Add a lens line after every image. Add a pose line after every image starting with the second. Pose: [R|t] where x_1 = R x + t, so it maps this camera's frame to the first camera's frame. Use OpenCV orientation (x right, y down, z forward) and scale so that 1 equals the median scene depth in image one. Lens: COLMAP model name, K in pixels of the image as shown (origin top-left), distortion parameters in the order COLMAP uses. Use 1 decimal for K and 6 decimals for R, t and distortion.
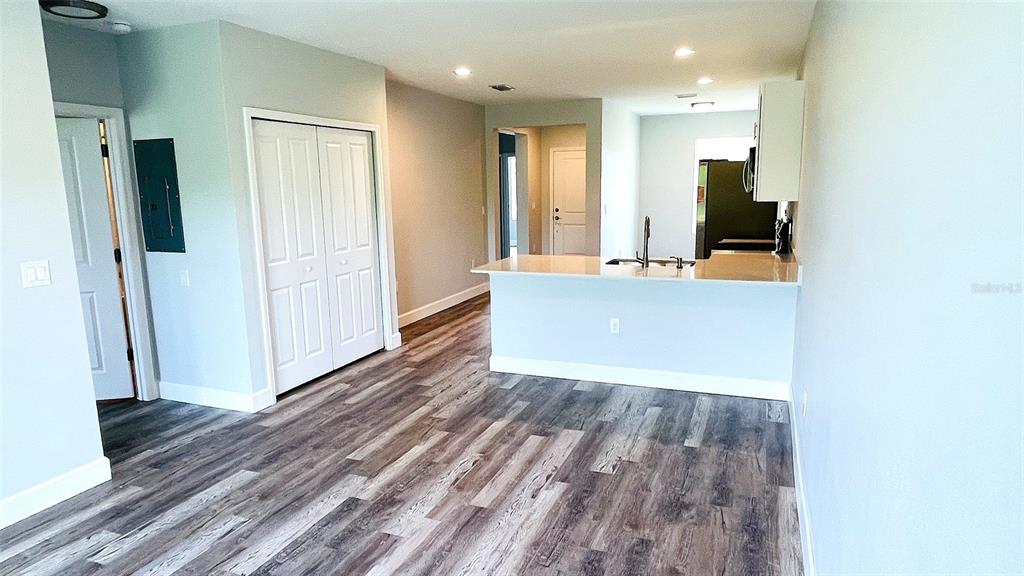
lens RADIAL K [[619.4, 0, 516.5], [0, 619.4, 297.1], [0, 0, 1]] dist [0.006142, -0.009215]
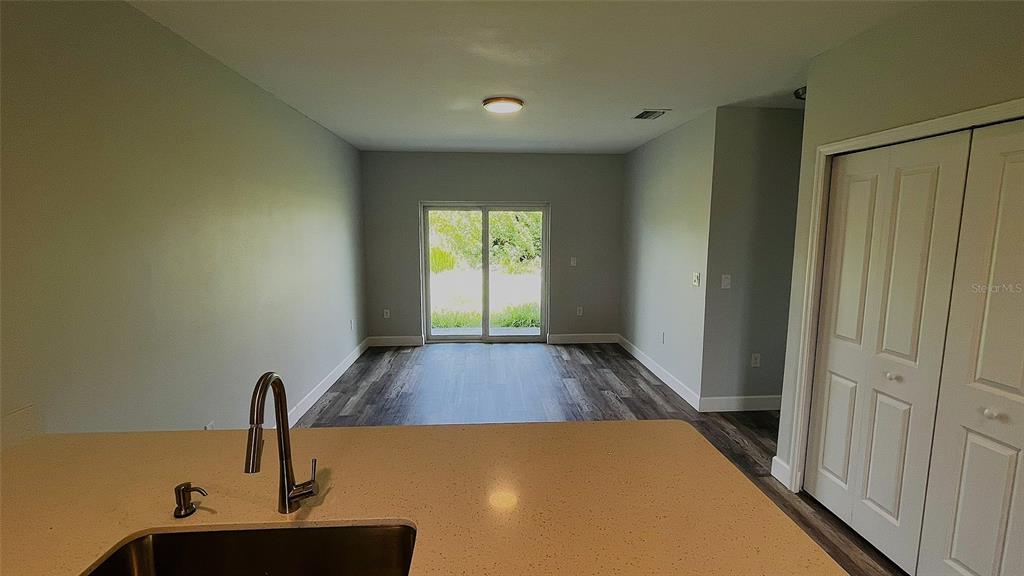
lens RADIAL K [[463.7, 0, 512.3], [0, 463.7, 303.2], [0, 0, 1]] dist [-0.001923, -0.000312]
pose [[-0.910961, 0.086396, -0.403344, 0.216106], [-0.056292, 0.942634, 0.329047, -0.293057], [0.408635, 0.322454, -0.853839, 1.478044]]
